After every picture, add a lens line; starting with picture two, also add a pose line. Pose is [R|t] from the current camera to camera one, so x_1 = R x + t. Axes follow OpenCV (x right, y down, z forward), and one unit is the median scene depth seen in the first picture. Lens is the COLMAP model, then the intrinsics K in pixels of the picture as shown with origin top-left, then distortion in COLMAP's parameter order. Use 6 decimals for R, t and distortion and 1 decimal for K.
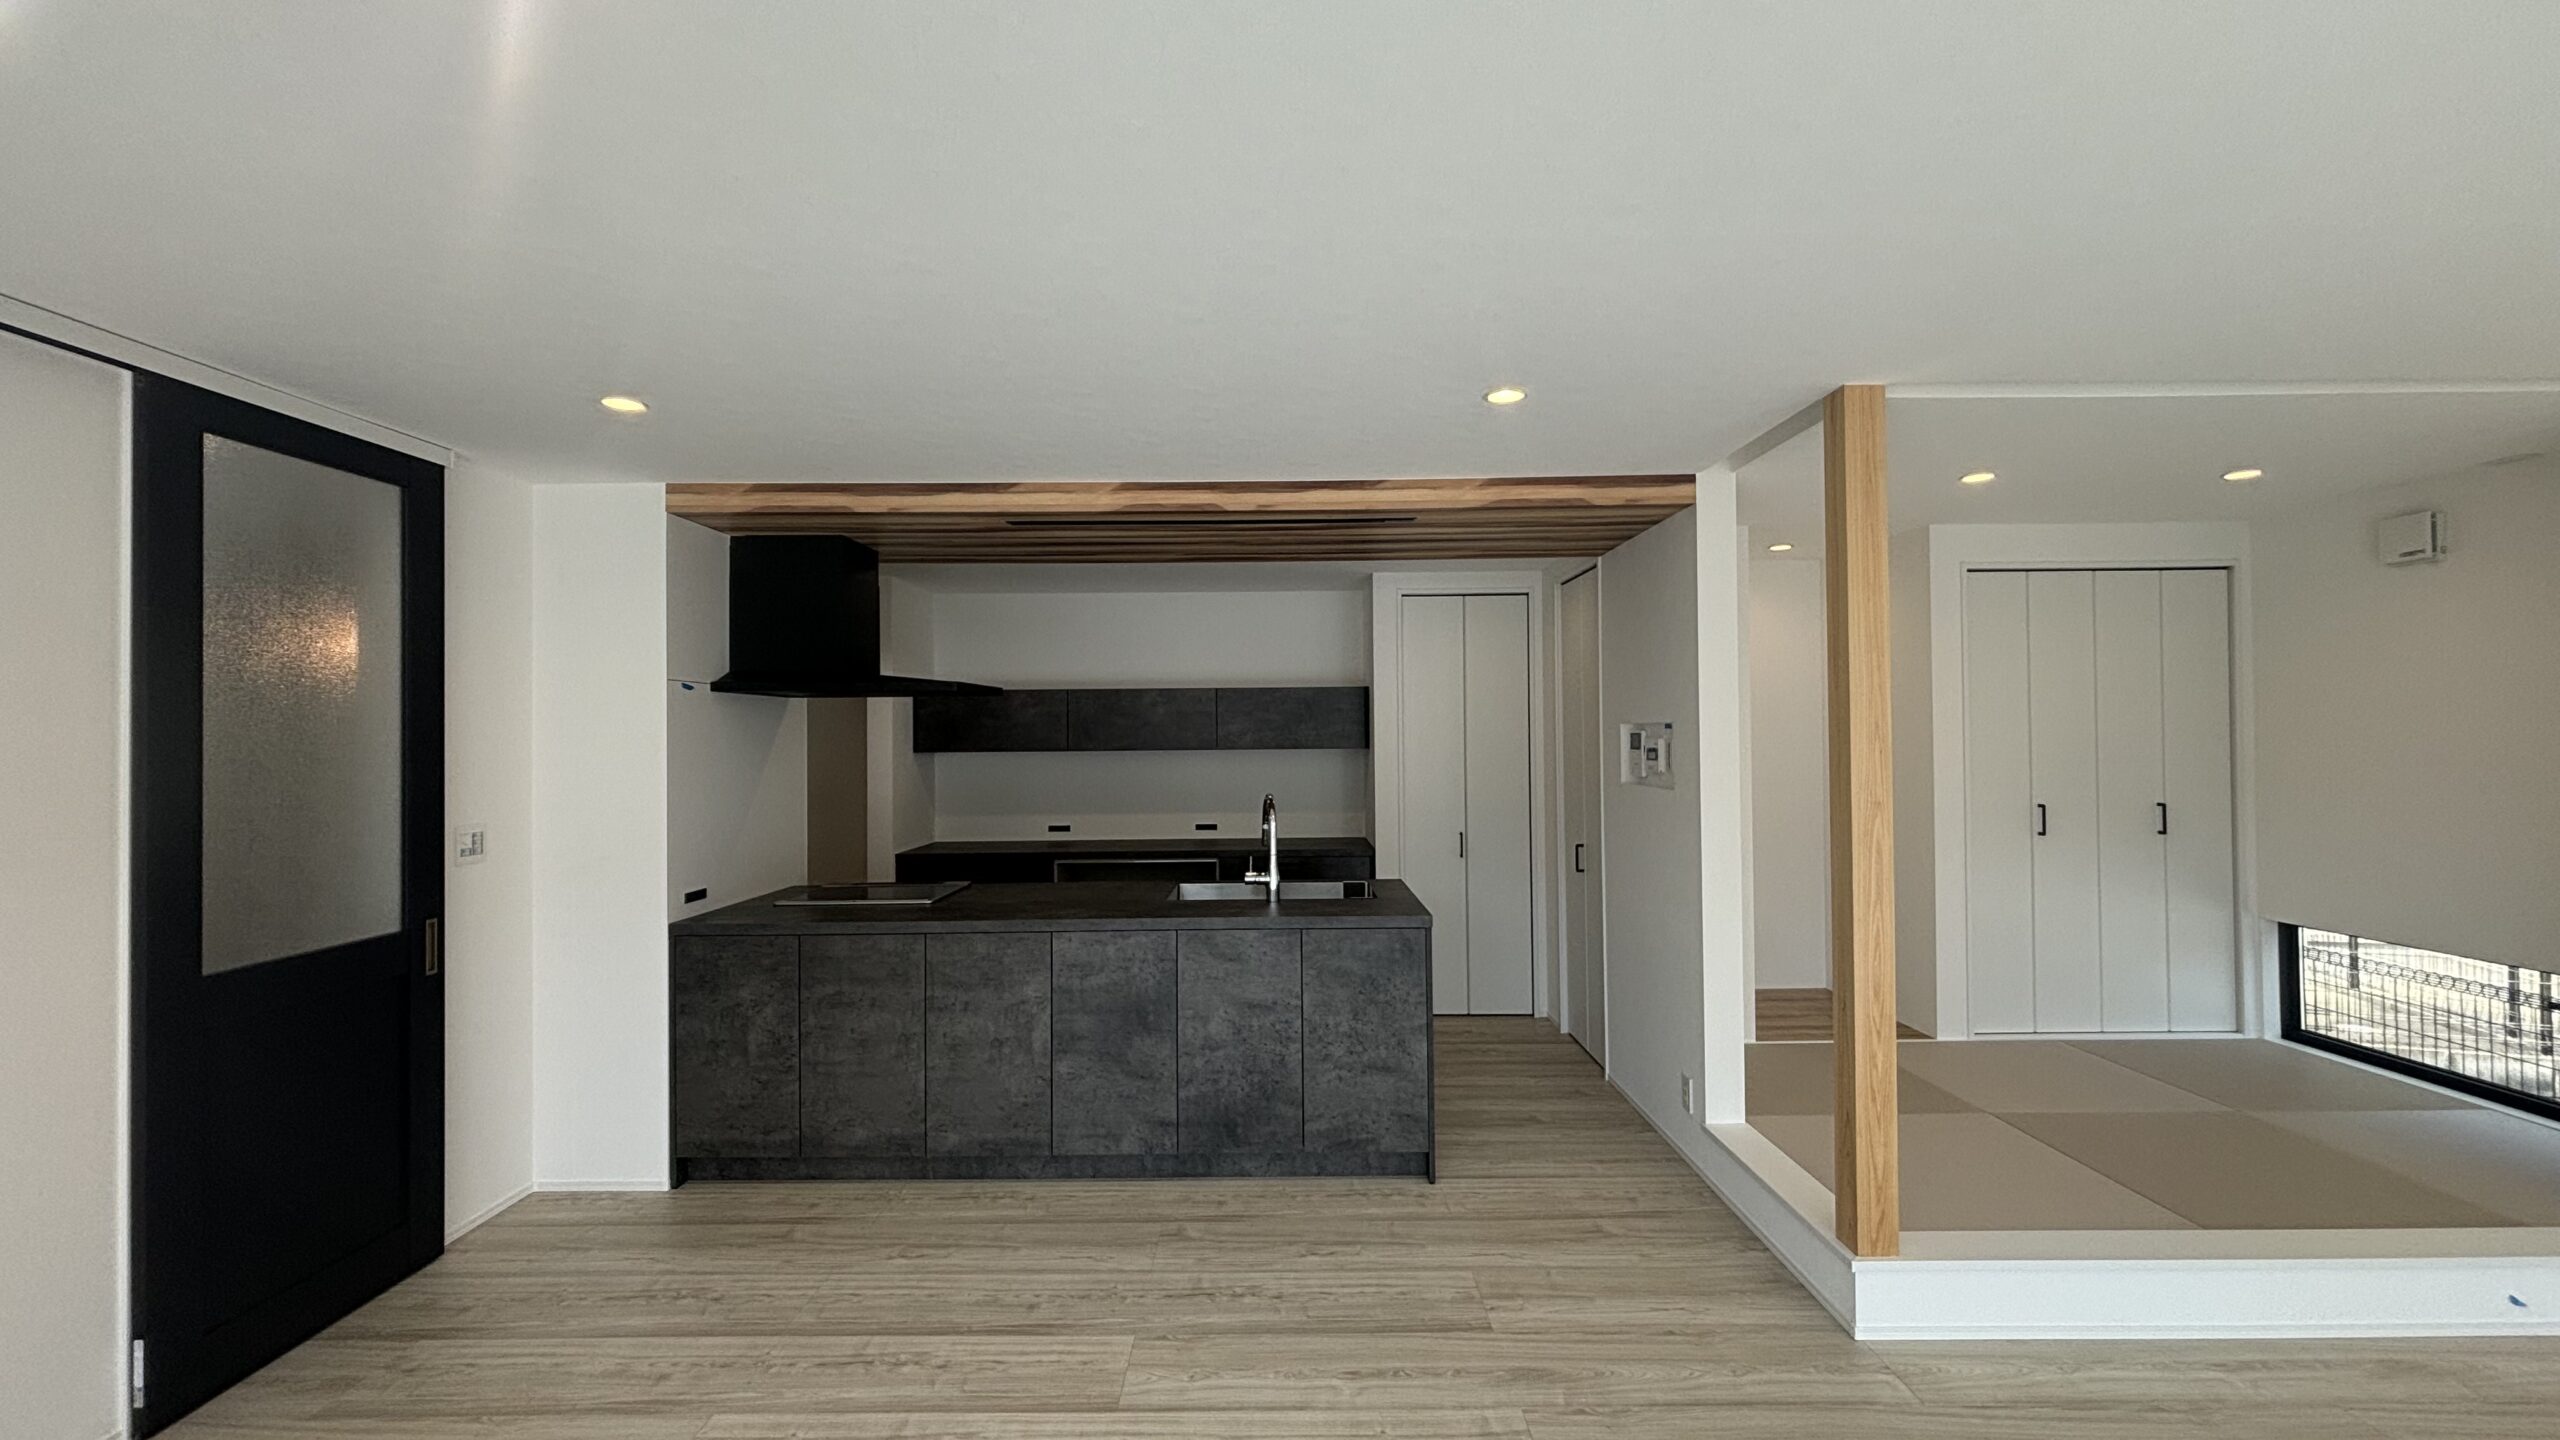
lens RADIAL K [[1037.0, 0, 1280.4], [0, 1037.0, 720.9], [0, 0, 1]] dist [0.006884, 0.000367]
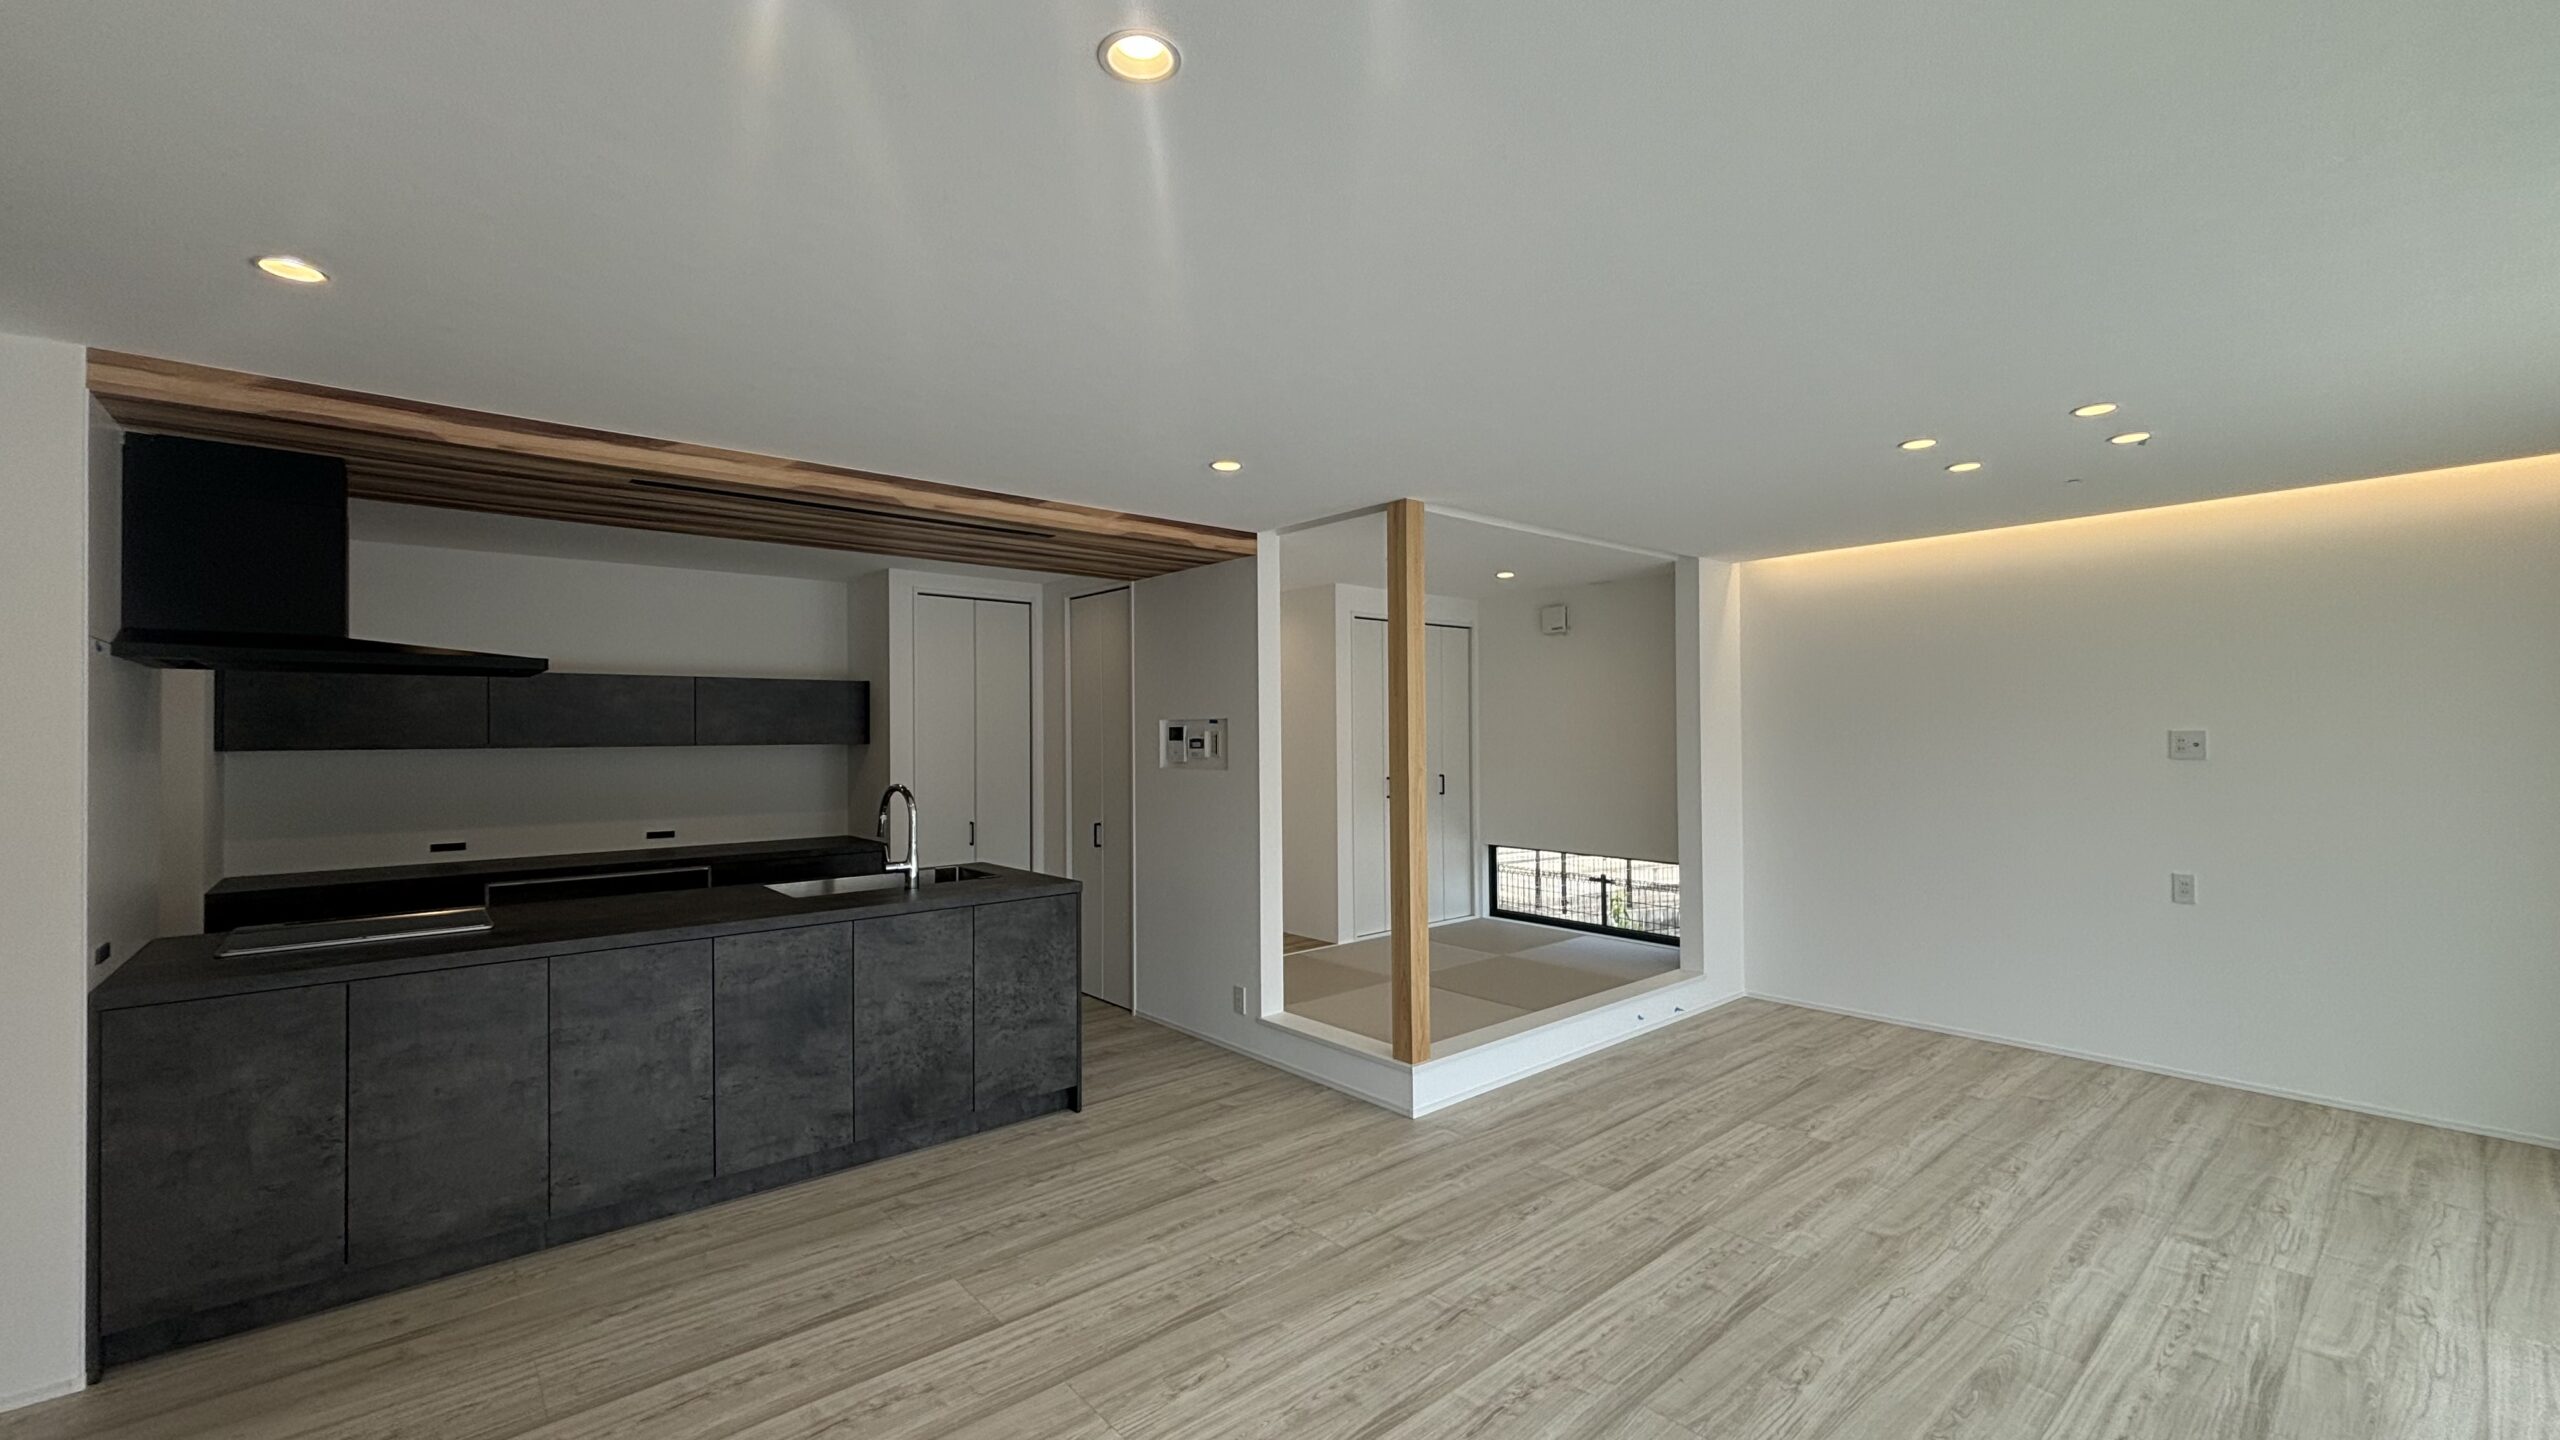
lens RADIAL K [[1037.0, 0, 1277.2], [0, 1037.0, 723.5], [0, 0, 1]] dist [0.006884, 0.000367]
pose [[0.759147, 0.010030, 0.650842, -0.445246], [-0.010715, 0.999938, -0.002912, 0.010920], [-0.650831, -0.004764, 0.759208, -0.025558]]
